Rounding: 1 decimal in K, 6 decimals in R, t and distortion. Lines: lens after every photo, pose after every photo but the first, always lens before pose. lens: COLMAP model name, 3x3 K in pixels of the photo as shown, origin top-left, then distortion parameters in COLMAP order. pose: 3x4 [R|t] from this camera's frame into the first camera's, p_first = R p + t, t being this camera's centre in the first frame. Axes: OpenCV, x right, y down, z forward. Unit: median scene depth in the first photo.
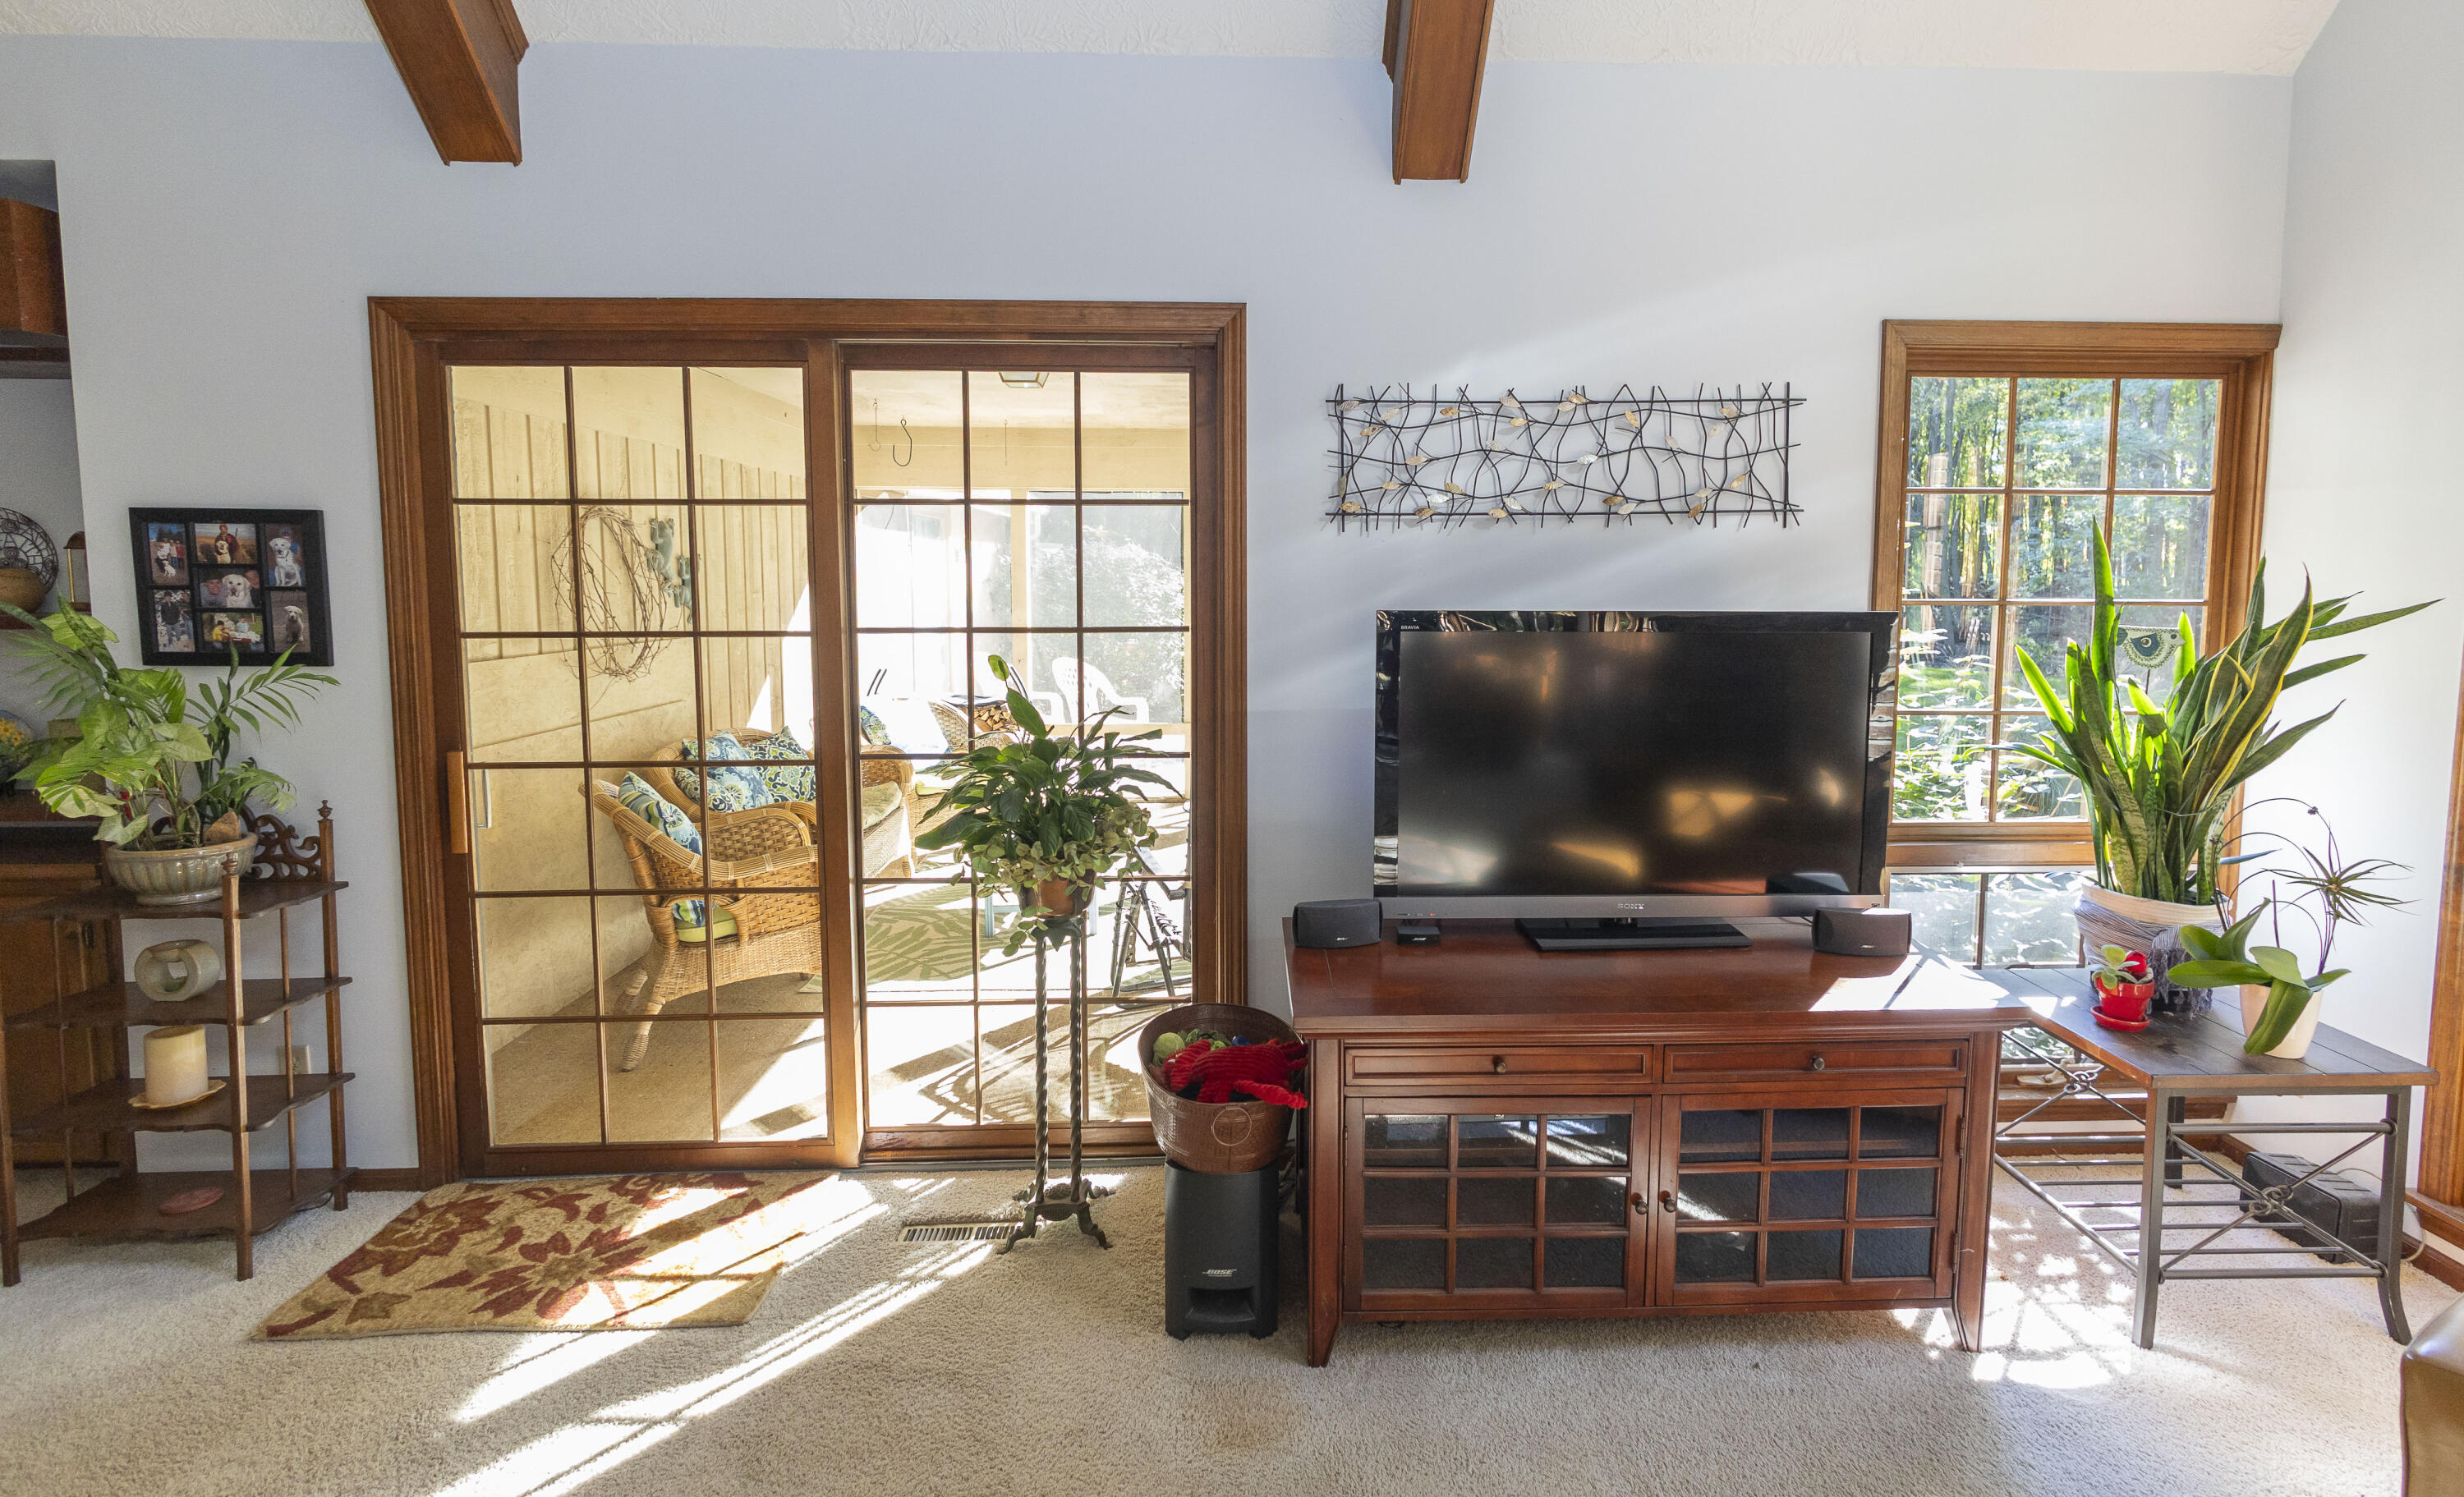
lens RADIAL K [[1171.8, 0, 1260.0], [0, 1171.8, 675.4], [0, 0, 1]] dist [0.000796, -0.000326]
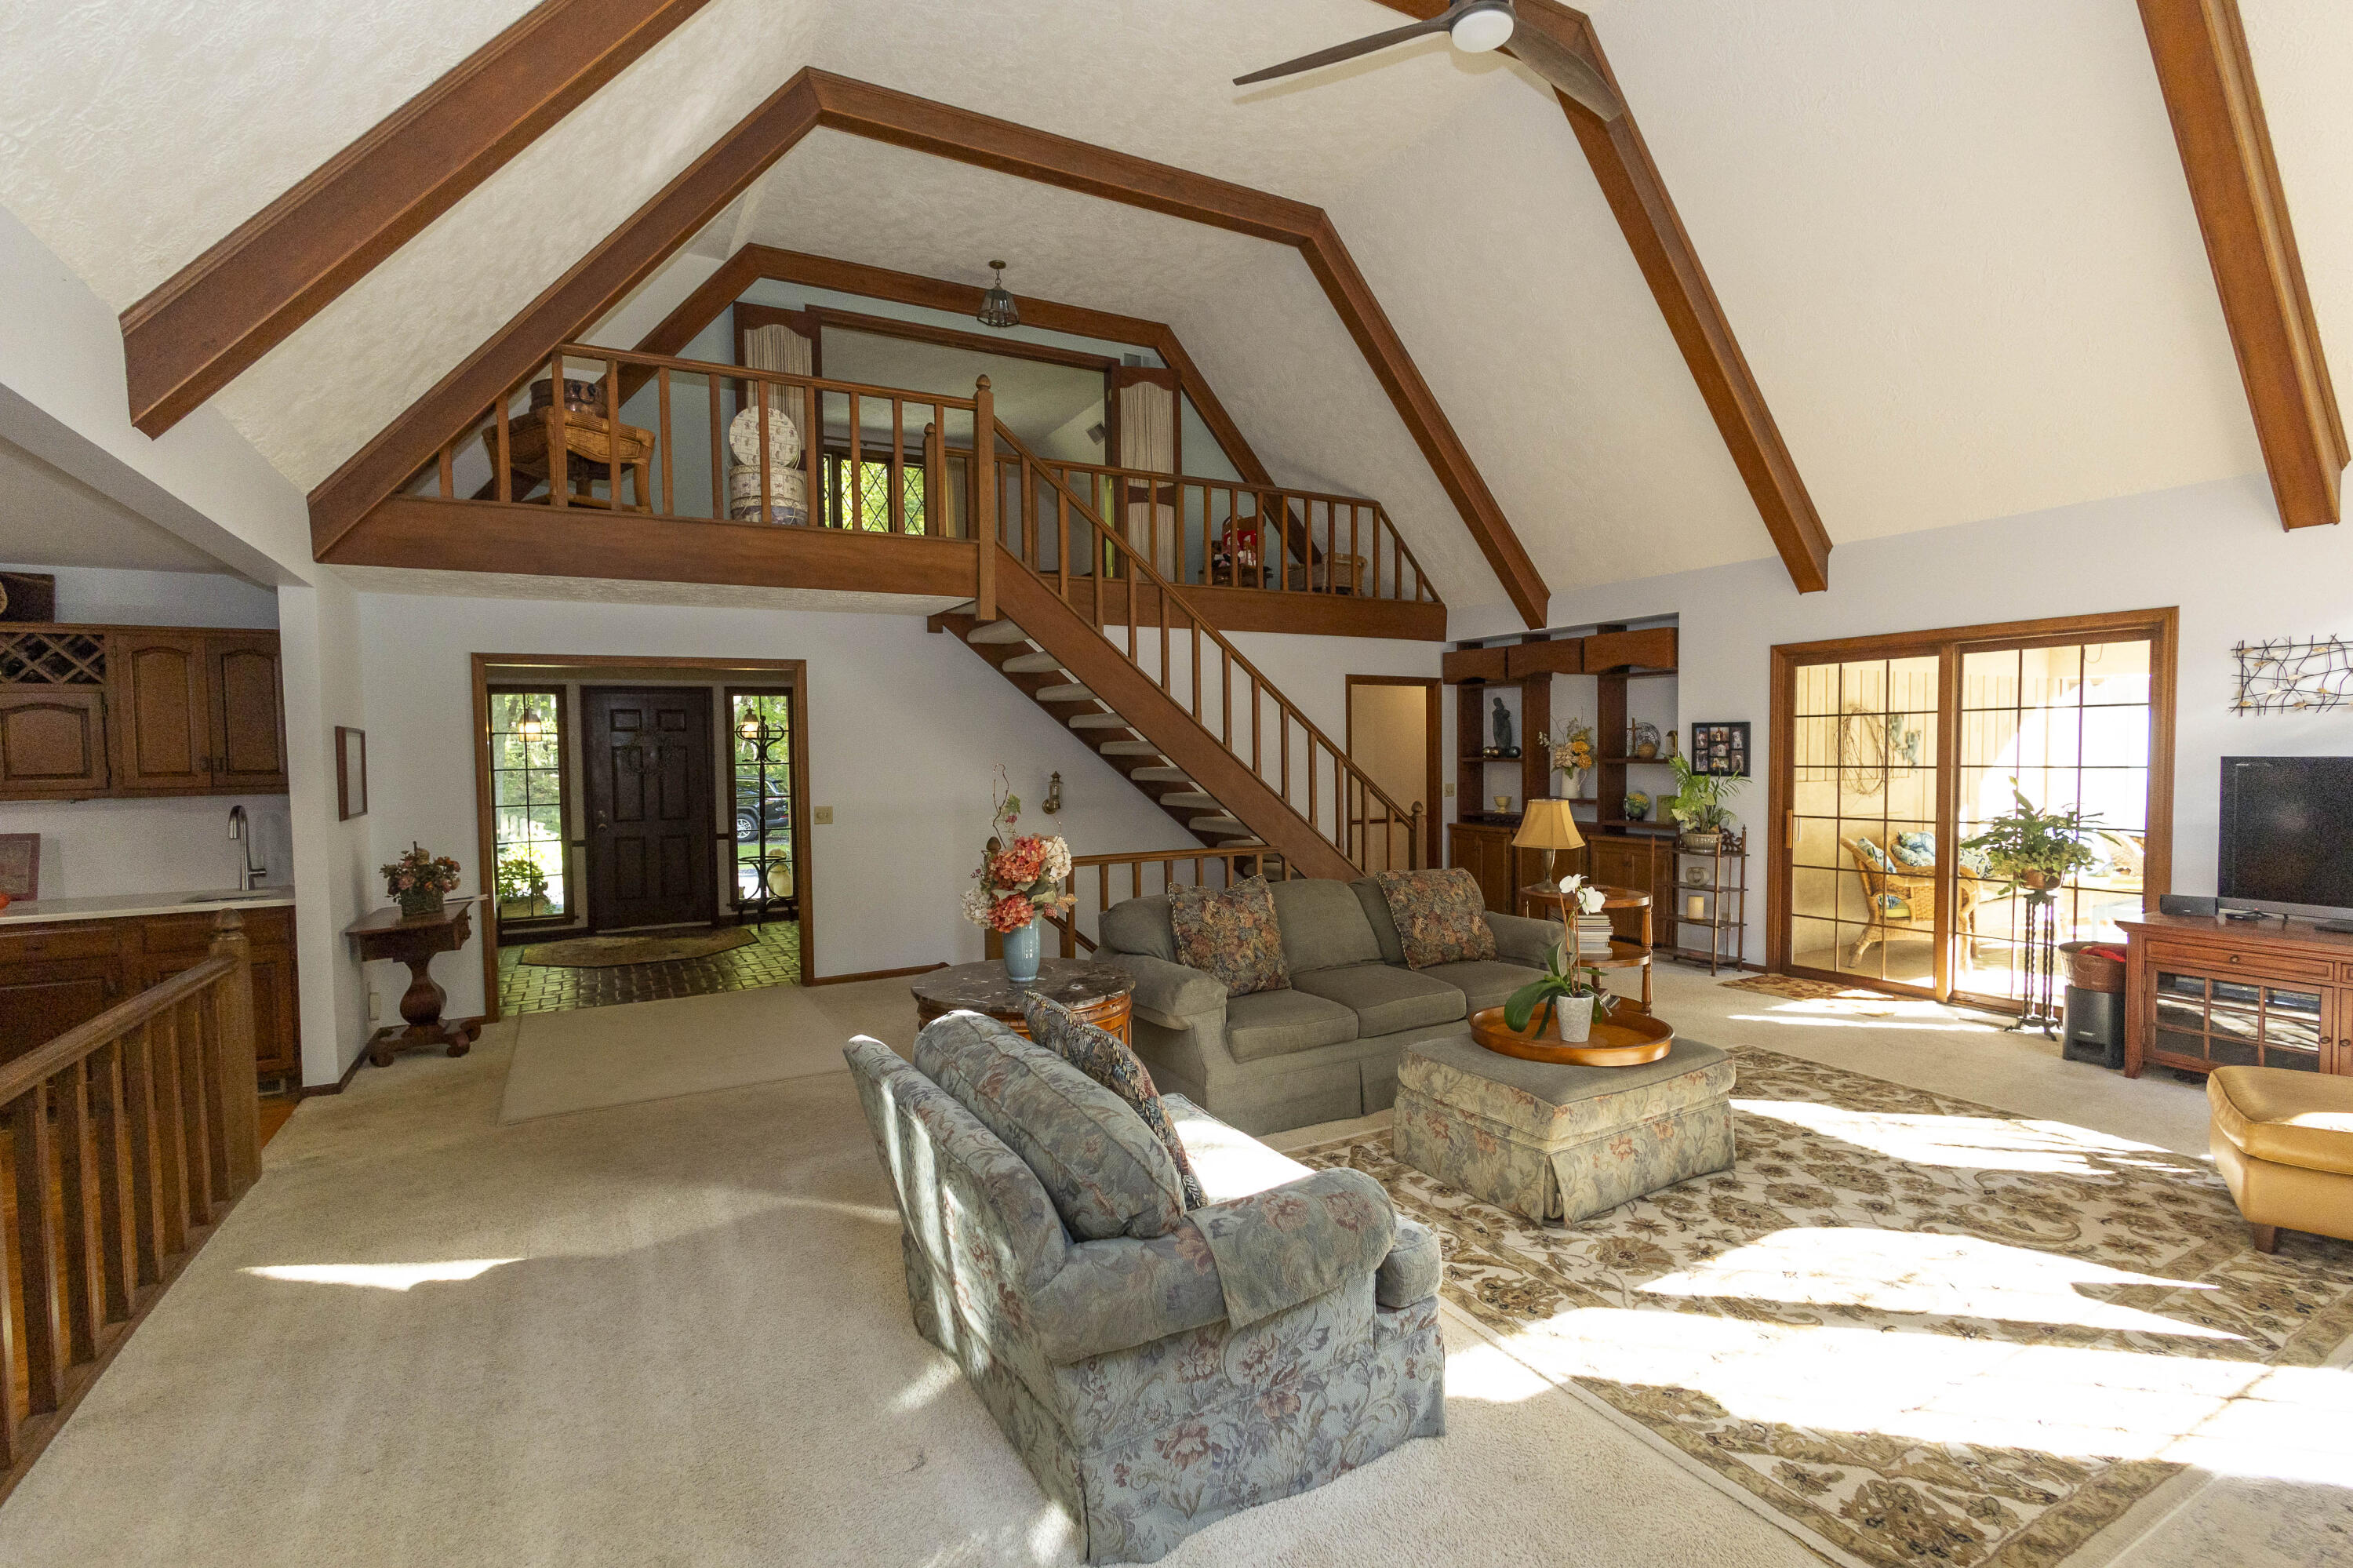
lens RADIAL K [[1077.3, 0, 1174.9], [0, 1077.3, 790.5], [0, 0, 1]] dist [-0.008632, 0.004710]
pose [[0.444652, 0.028747, -0.895242, 0.888253], [-0.063453, 0.997985, 0.000531, 0.108768], [0.893453, 0.056570, 0.445580, -1.354595]]
